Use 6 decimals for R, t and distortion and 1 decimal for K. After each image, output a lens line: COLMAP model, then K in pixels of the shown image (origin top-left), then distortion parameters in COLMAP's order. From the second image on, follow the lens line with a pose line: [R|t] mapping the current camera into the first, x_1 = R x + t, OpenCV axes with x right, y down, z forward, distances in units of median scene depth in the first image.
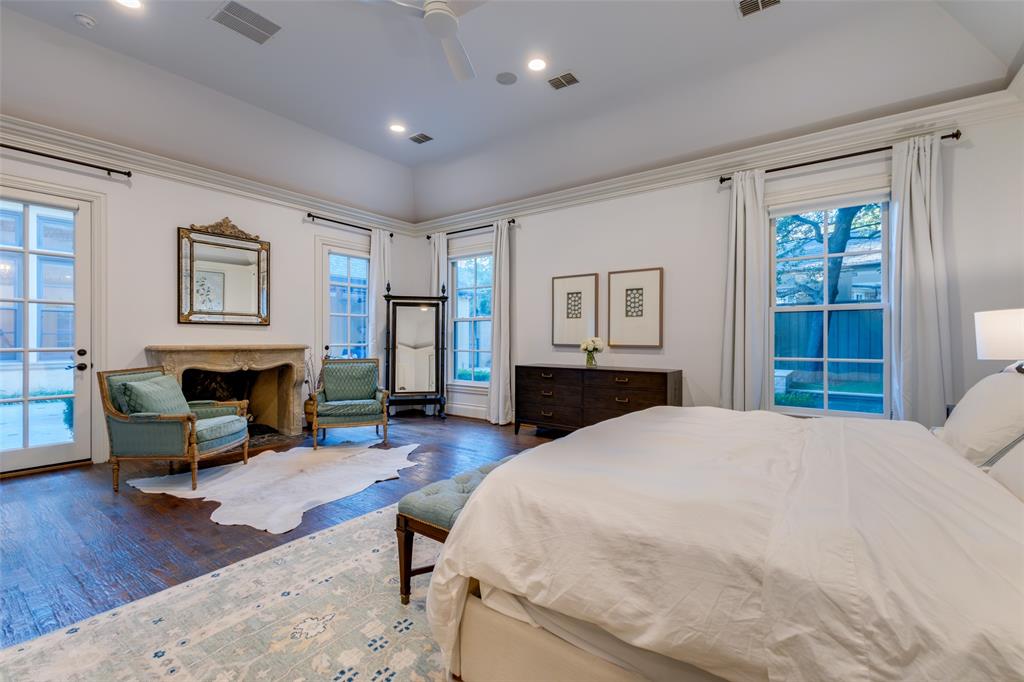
lens RADIAL K [[446.3, 0, 517.7], [0, 446.3, 337.3], [0, 0, 1]] dist [0.000514, 0.000054]
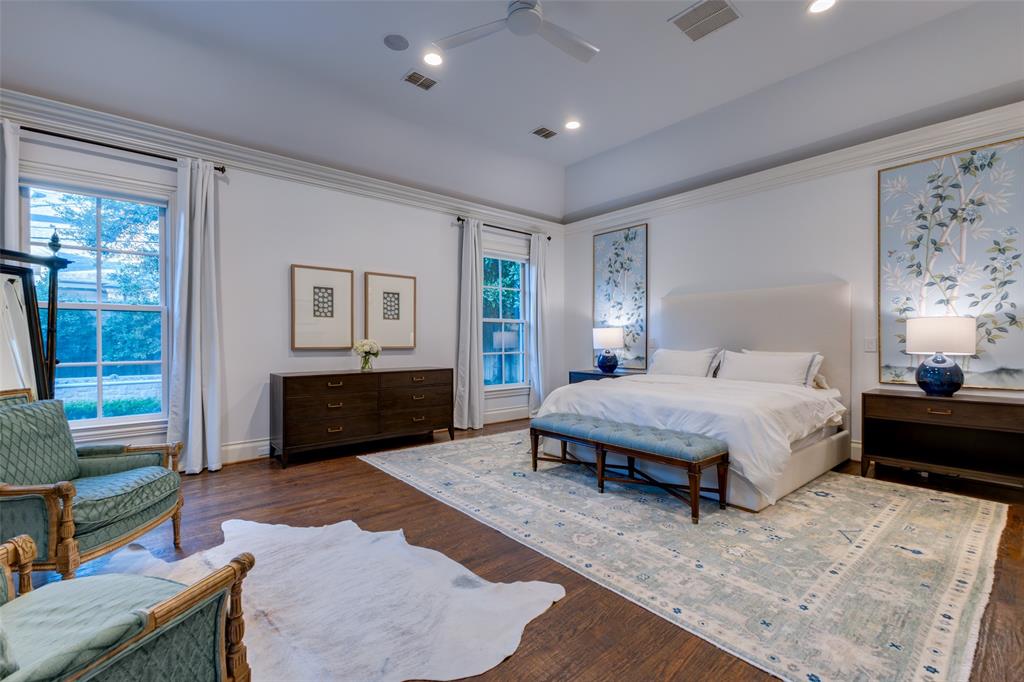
lens RADIAL K [[446.3, 0, 515.0], [0, 446.3, 342.5], [0, 0, 1]] dist [0.000514, 0.000054]
pose [[0.227769, -0.004832, 0.973703, -0.691427], [-0.002732, 0.999981, 0.005601, 0.000915], [-0.973711, -0.003936, 0.227752, 0.480551]]
